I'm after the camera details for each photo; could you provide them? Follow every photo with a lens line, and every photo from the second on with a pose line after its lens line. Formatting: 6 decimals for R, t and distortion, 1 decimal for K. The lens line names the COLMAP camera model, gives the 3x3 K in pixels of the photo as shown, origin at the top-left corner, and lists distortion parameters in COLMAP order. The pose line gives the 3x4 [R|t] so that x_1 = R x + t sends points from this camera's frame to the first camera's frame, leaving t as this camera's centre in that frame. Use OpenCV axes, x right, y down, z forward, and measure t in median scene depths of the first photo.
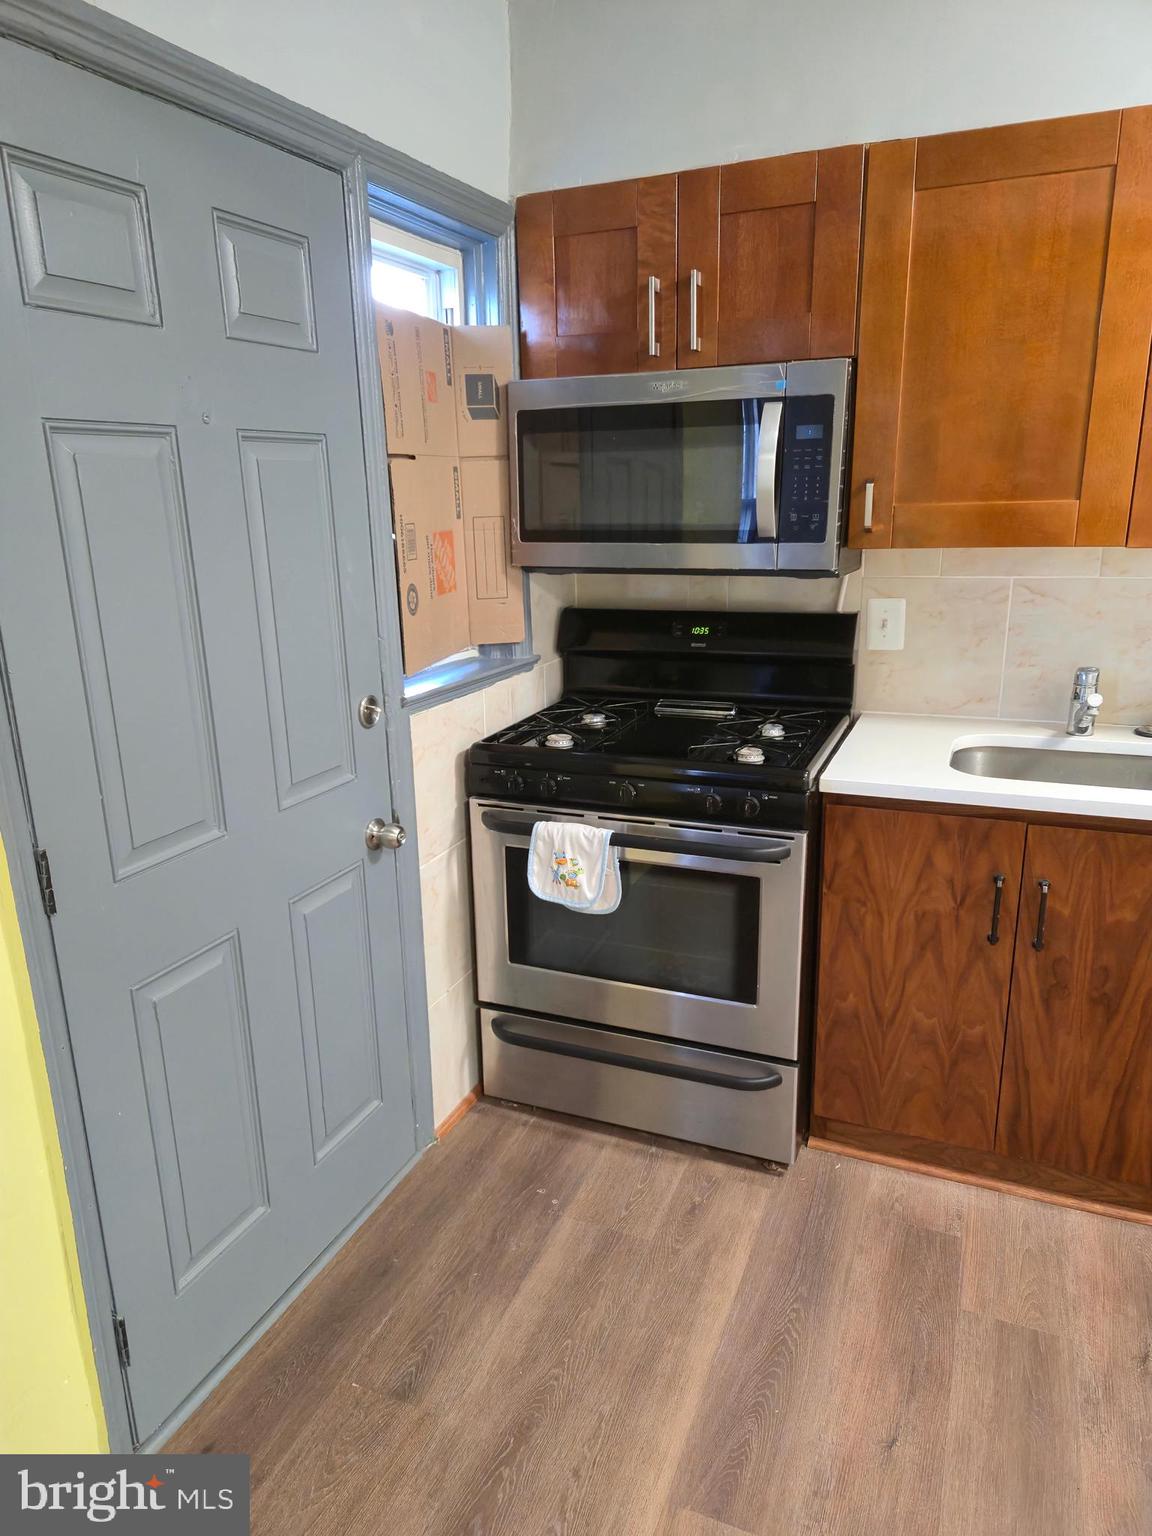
lens RADIAL K [[1031.4, 0, 564.4], [0, 1031.4, 786.9], [0, 0, 1]] dist [0.073587, -0.064089]
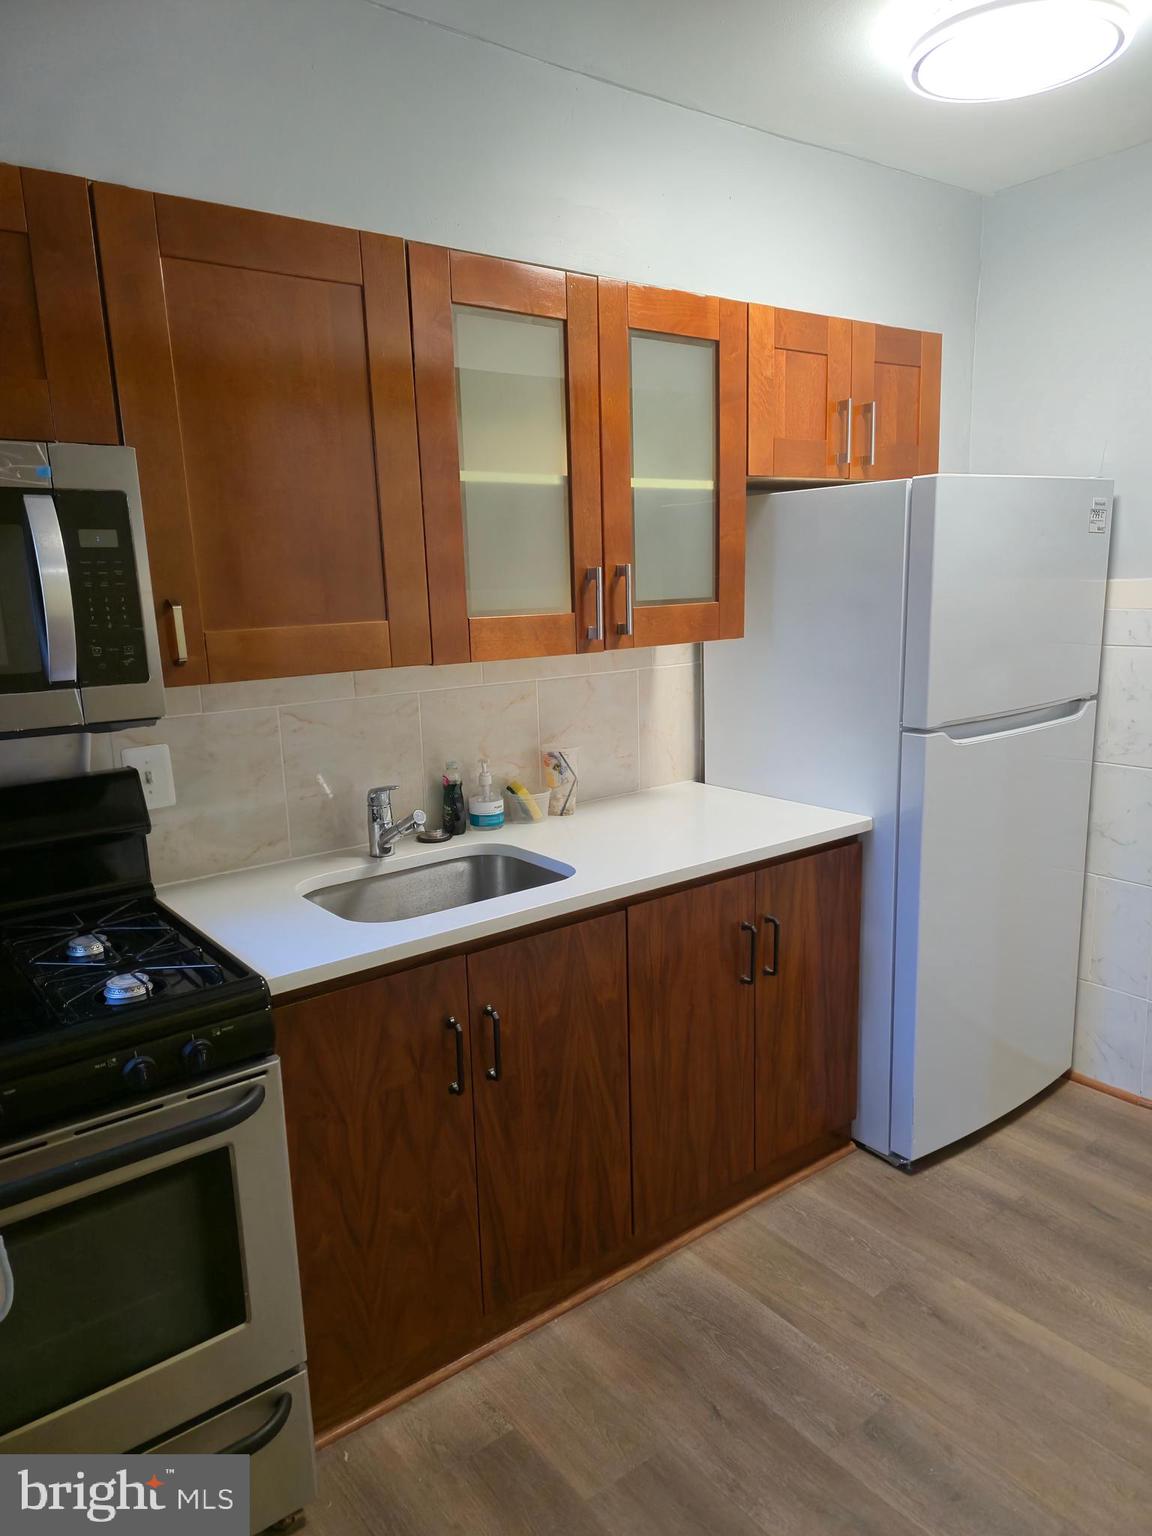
lens RADIAL K [[1031.4, 0, 572.4], [0, 1031.4, 793.9], [0, 0, 1]] dist [0.073587, -0.064089]
pose [[0.500217, -0.171889, 0.848668, -0.251492], [0.264631, 0.963554, 0.039181, -0.106299], [-0.824472, 0.204985, 0.527473, 0.368636]]
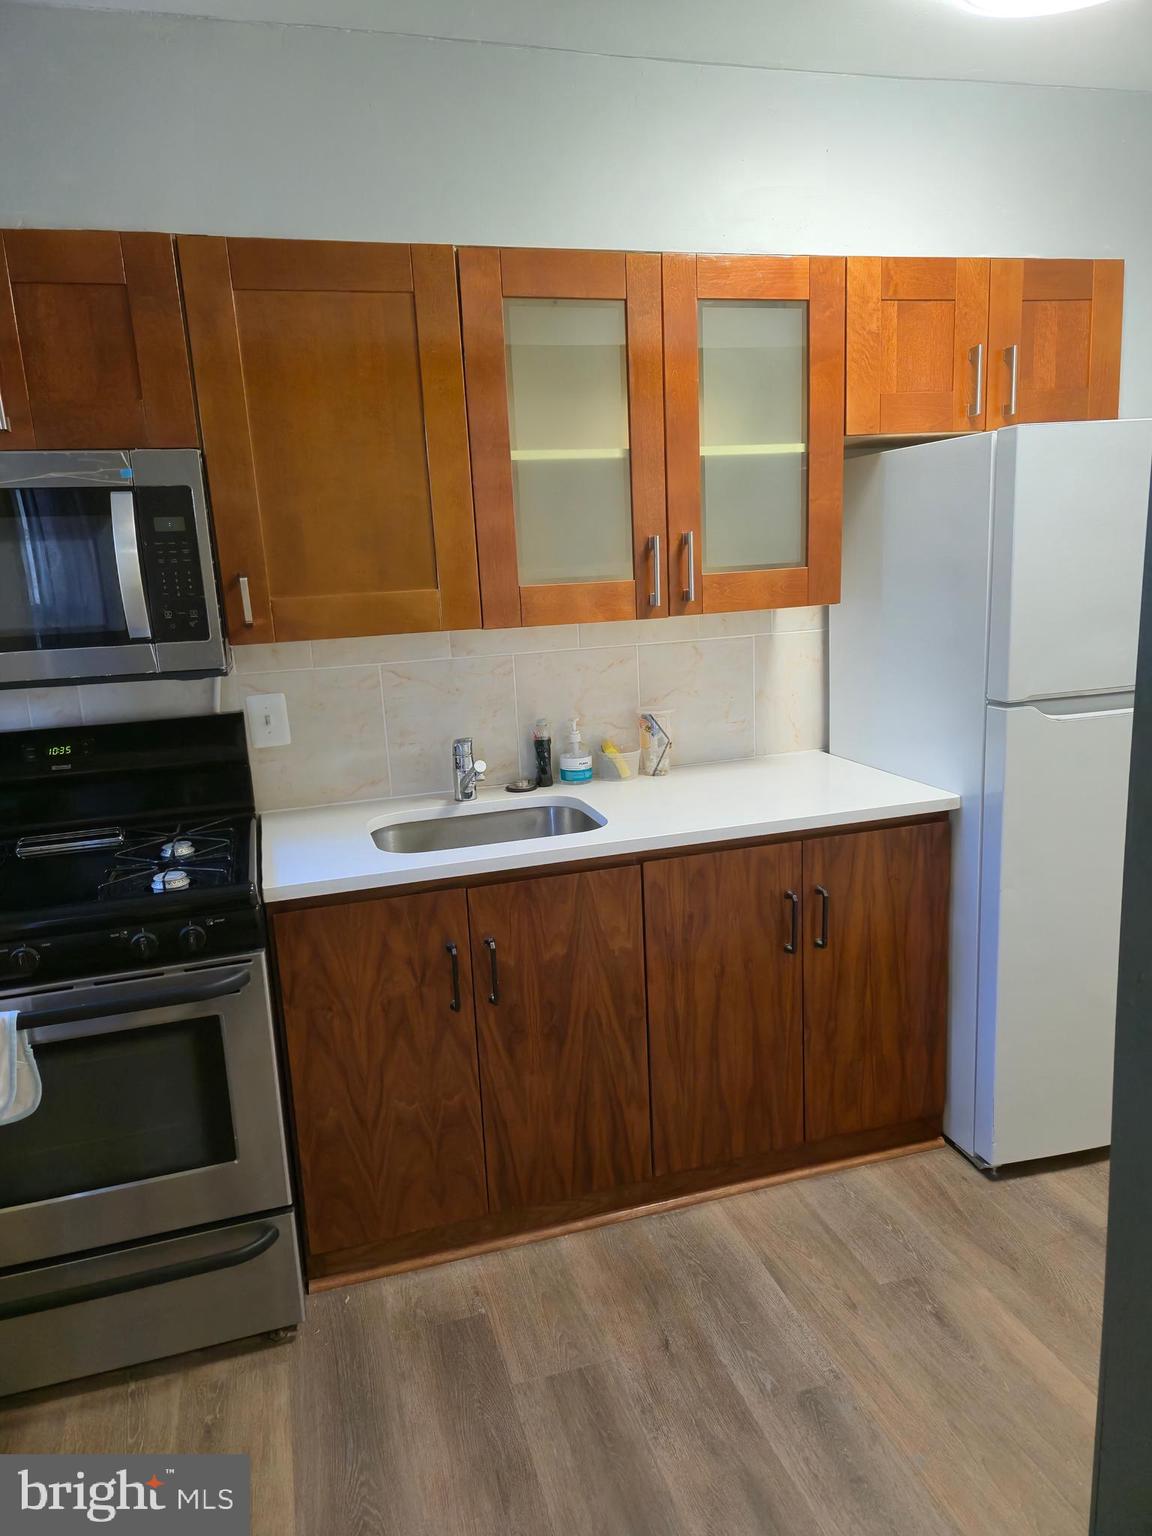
lens RADIAL K [[1031.4, 0, 568.1], [0, 1031.4, 784.5], [0, 0, 1]] dist [0.073587, -0.064089]
pose [[0.774634, -0.150384, 0.614269, -0.092769], [0.209948, 0.977381, -0.025478, -0.017534], [-0.596543, 0.148701, 0.788685, 0.094084]]
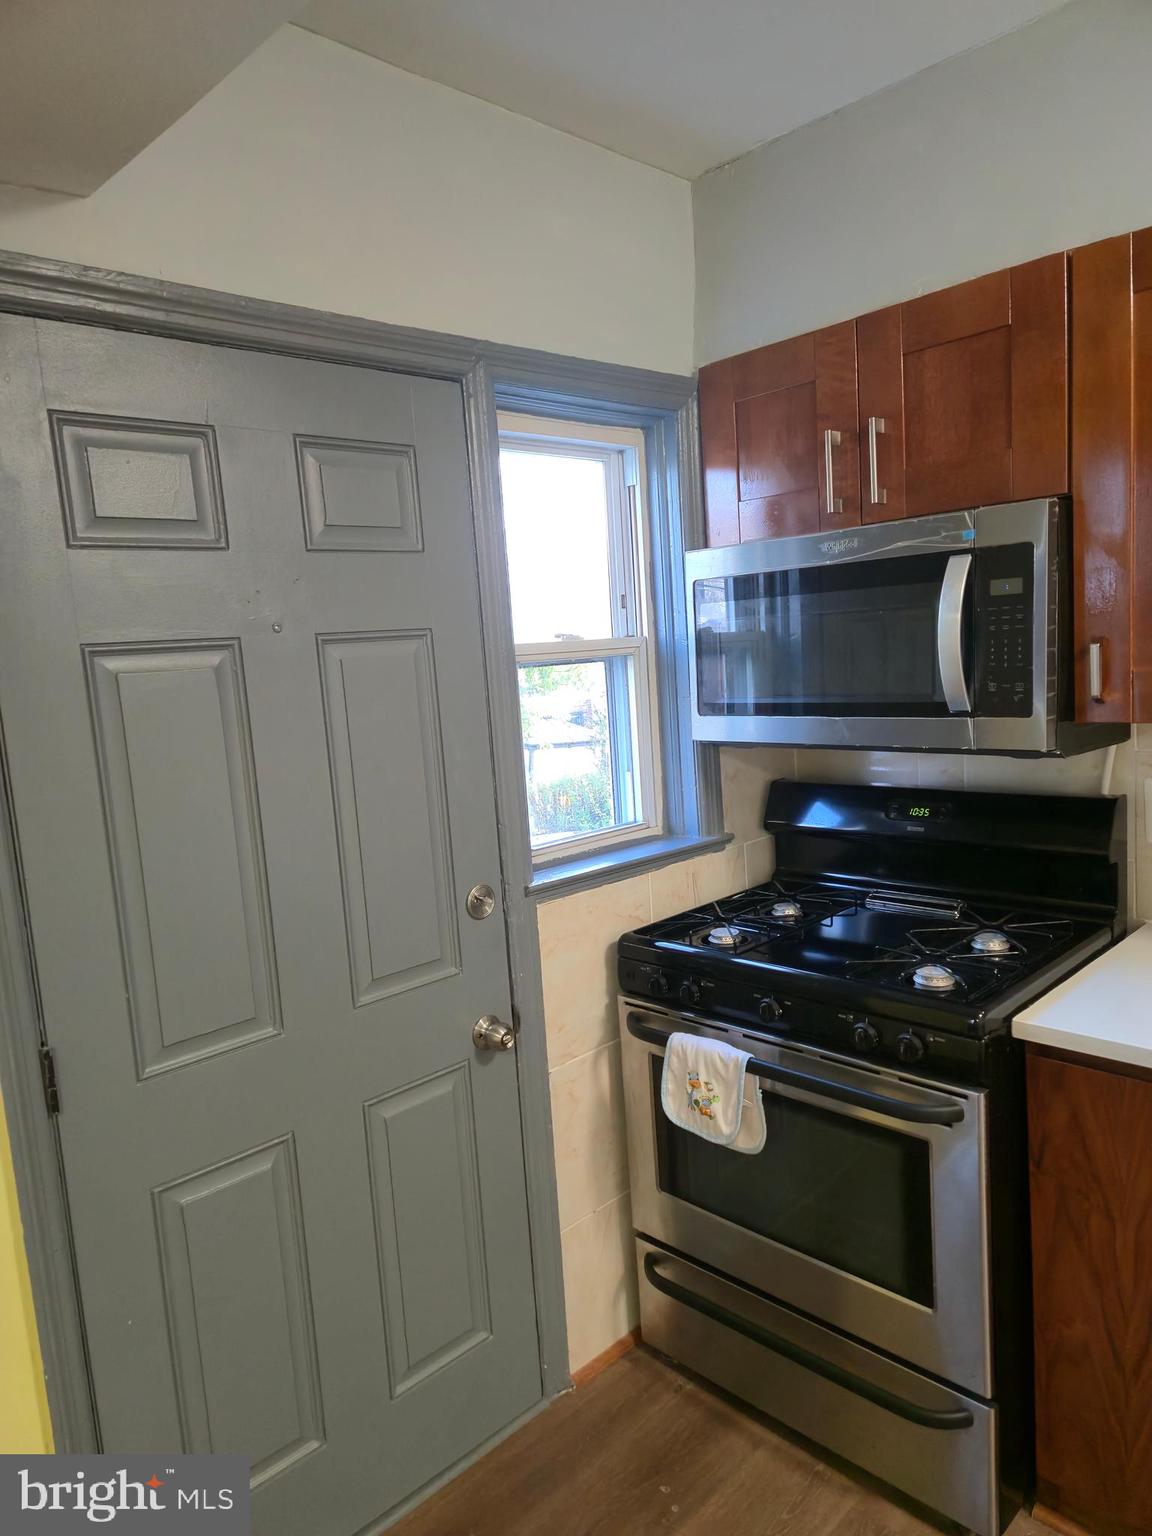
lens RADIAL K [[1031.4, 0, 562.6], [0, 1031.4, 785.3], [0, 0, 1]] dist [0.073587, -0.064089]
pose [[0.922017, 0.011251, -0.386985, 0.230479], [-0.060745, 0.991401, -0.115906, -0.068495], [0.382354, 0.130374, 0.914772, 0.134563]]
